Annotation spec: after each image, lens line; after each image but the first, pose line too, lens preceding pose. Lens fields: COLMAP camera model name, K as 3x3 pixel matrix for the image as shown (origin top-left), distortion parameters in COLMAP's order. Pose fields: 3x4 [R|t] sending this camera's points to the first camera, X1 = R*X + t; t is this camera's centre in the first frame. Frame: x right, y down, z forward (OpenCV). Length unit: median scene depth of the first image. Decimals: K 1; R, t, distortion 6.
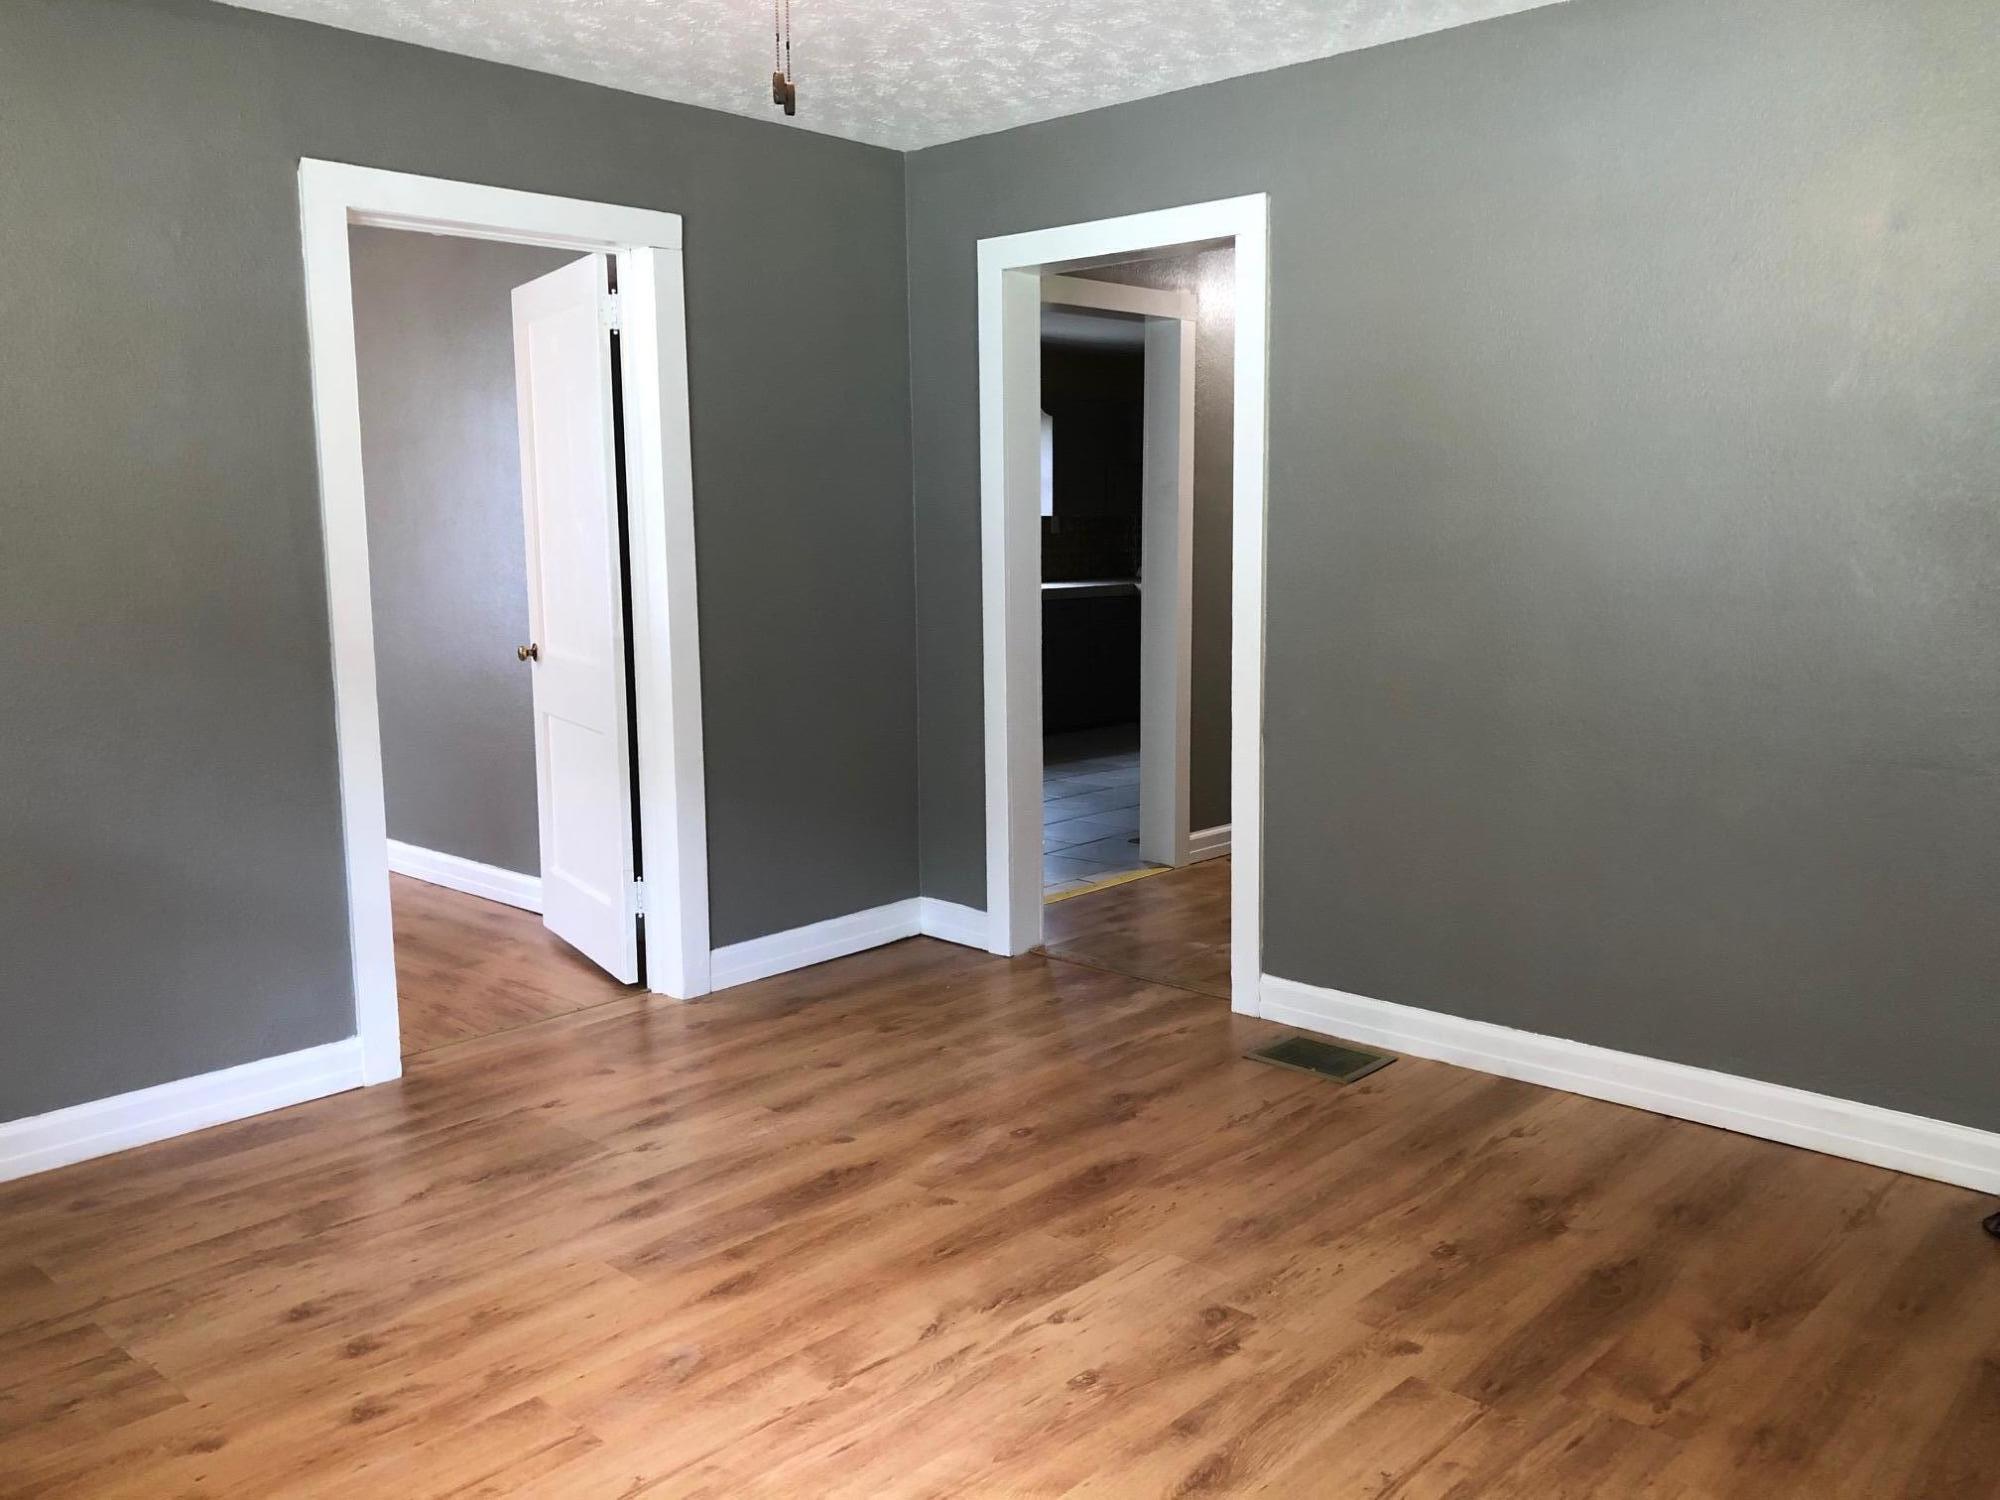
lens RADIAL K [[1638.9, 0, 1003.9], [0, 1638.9, 762.1], [0, 0, 1]] dist [0.030947, 0.004700]
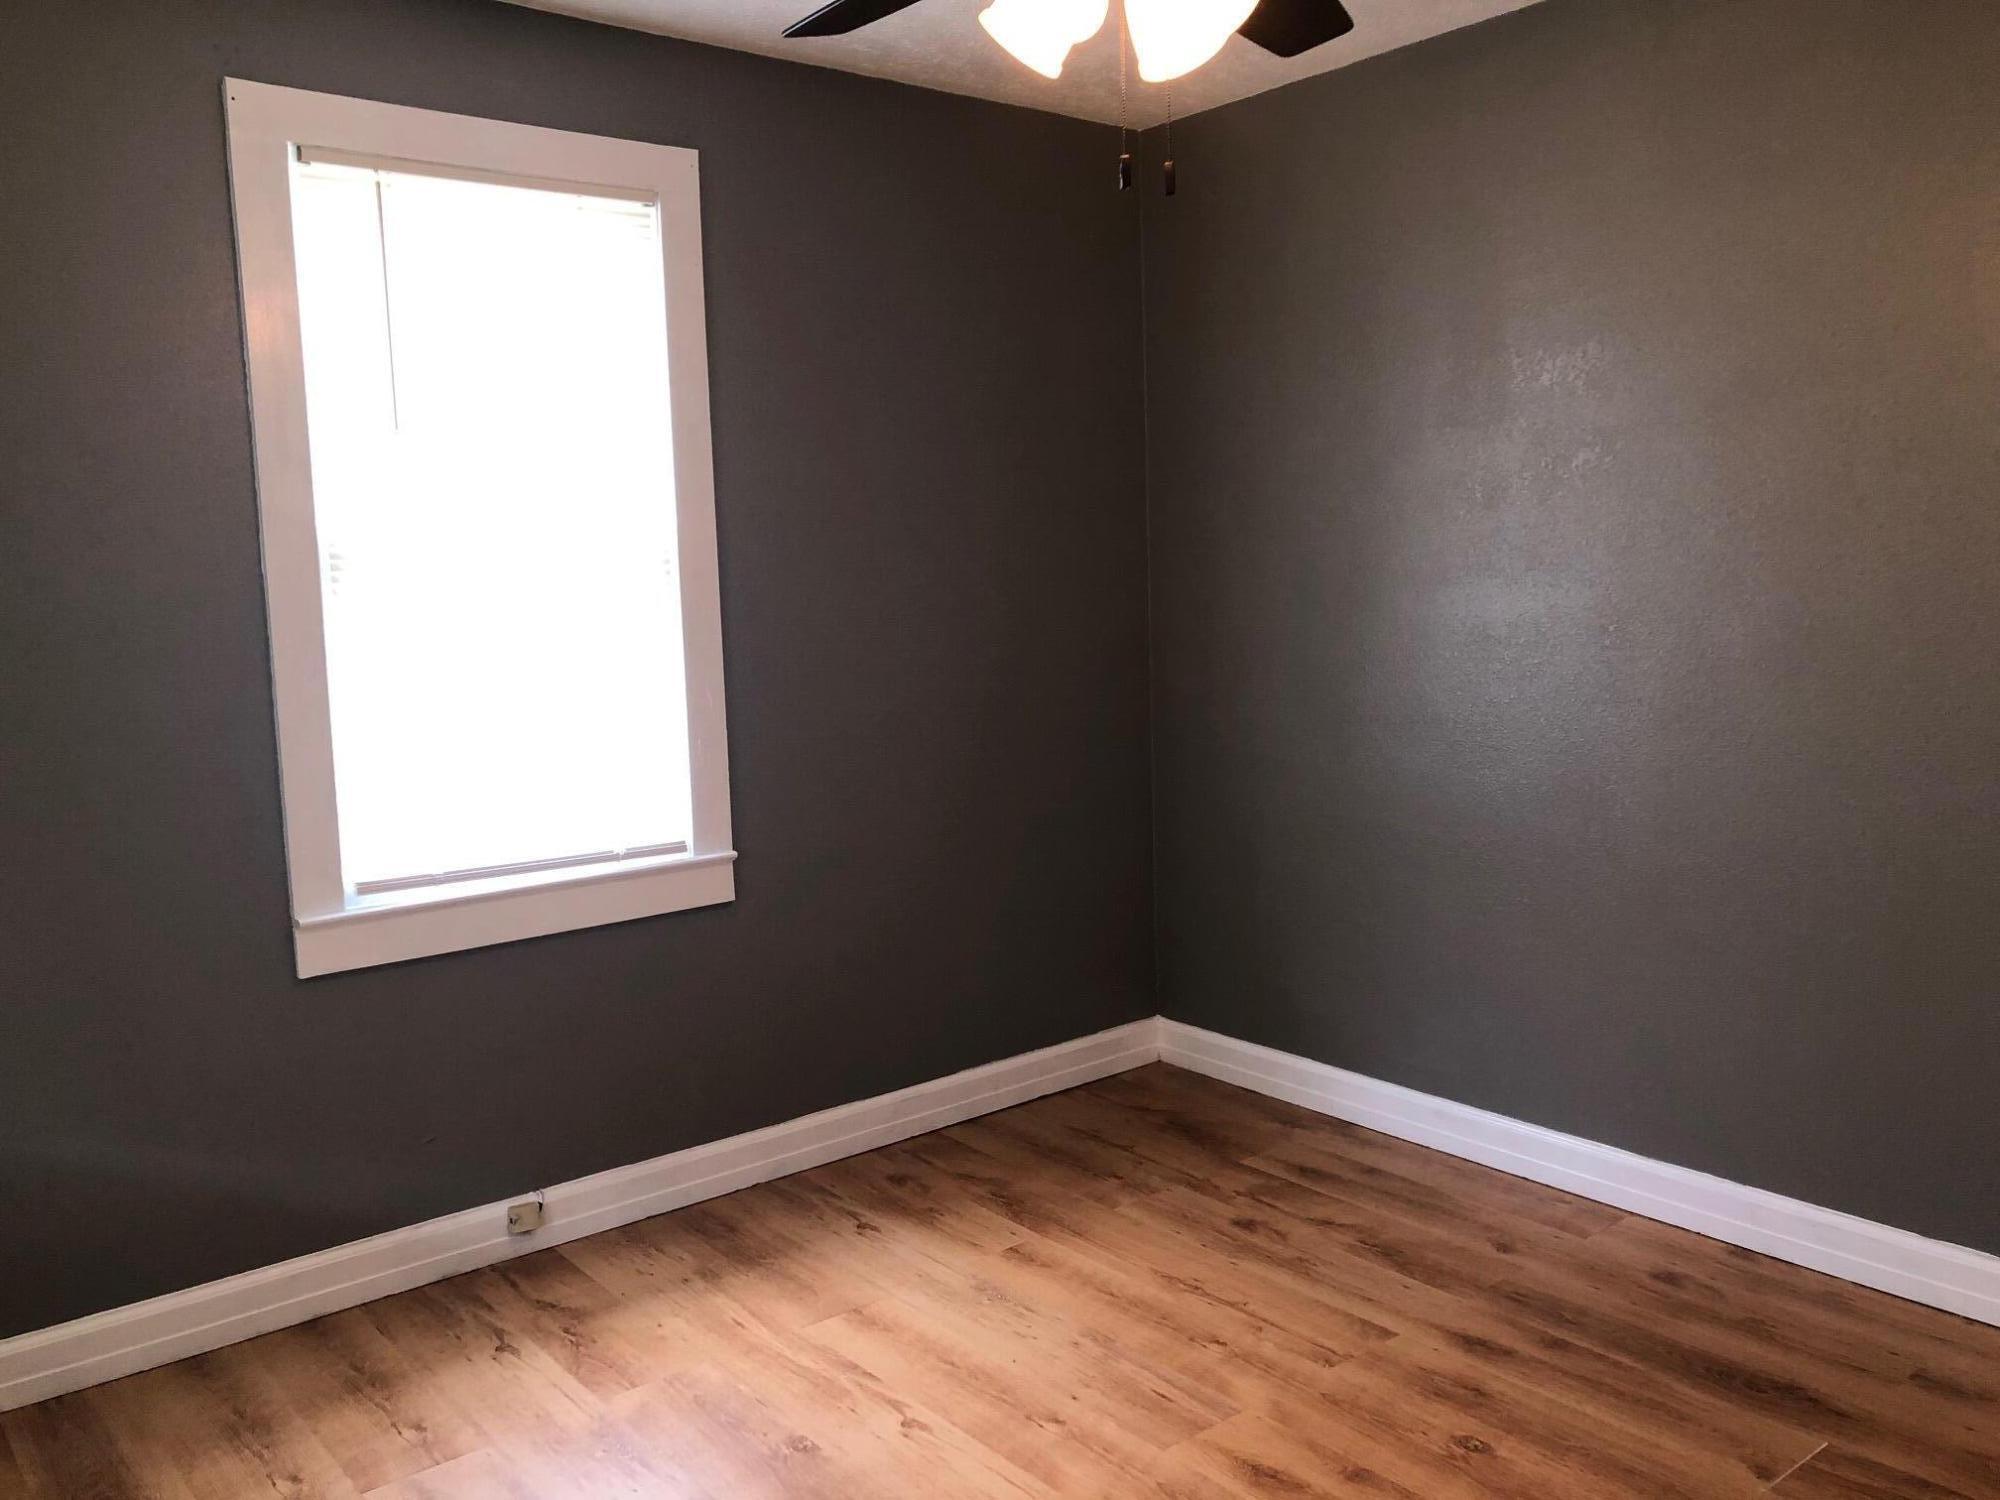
lens RADIAL K [[1638.9, 0, 1003.9], [0, 1638.9, 762.1], [0, 0, 1]] dist [0.030947, 0.004700]
pose [[-0.129847, 0.131805, -0.982735, 0.785893], [-0.119686, 0.981795, 0.147493, -0.130129], [0.984284, 0.136771, -0.111707, 0.787181]]
